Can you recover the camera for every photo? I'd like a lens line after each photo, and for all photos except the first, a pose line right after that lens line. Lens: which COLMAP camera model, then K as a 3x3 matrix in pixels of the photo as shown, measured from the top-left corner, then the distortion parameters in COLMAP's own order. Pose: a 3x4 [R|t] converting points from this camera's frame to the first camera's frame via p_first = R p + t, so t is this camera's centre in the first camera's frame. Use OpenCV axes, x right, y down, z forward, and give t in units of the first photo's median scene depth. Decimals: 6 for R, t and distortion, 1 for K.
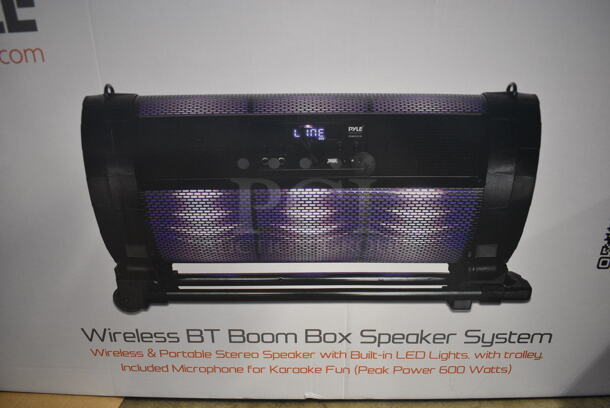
lens RADIAL K [[460.8, 0, 305.0], [0, 460.8, 204.0], [0, 0, 1]] dist [-0.006201, -0.000960]
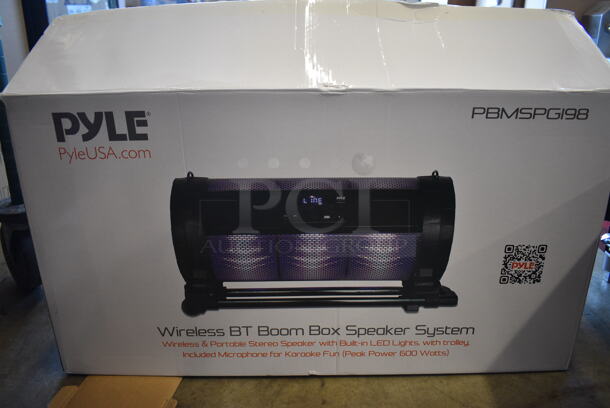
lens RADIAL K [[460.8, 0, 305.0], [0, 460.8, 204.0], [0, 0, 1]] dist [-0.006201, -0.000960]
pose [[0.999802, -0.004107, 0.019466, -0.041024], [0.005030, 0.998852, -0.047633, -0.052599], [-0.019249, 0.047721, 0.998675, -0.515114]]
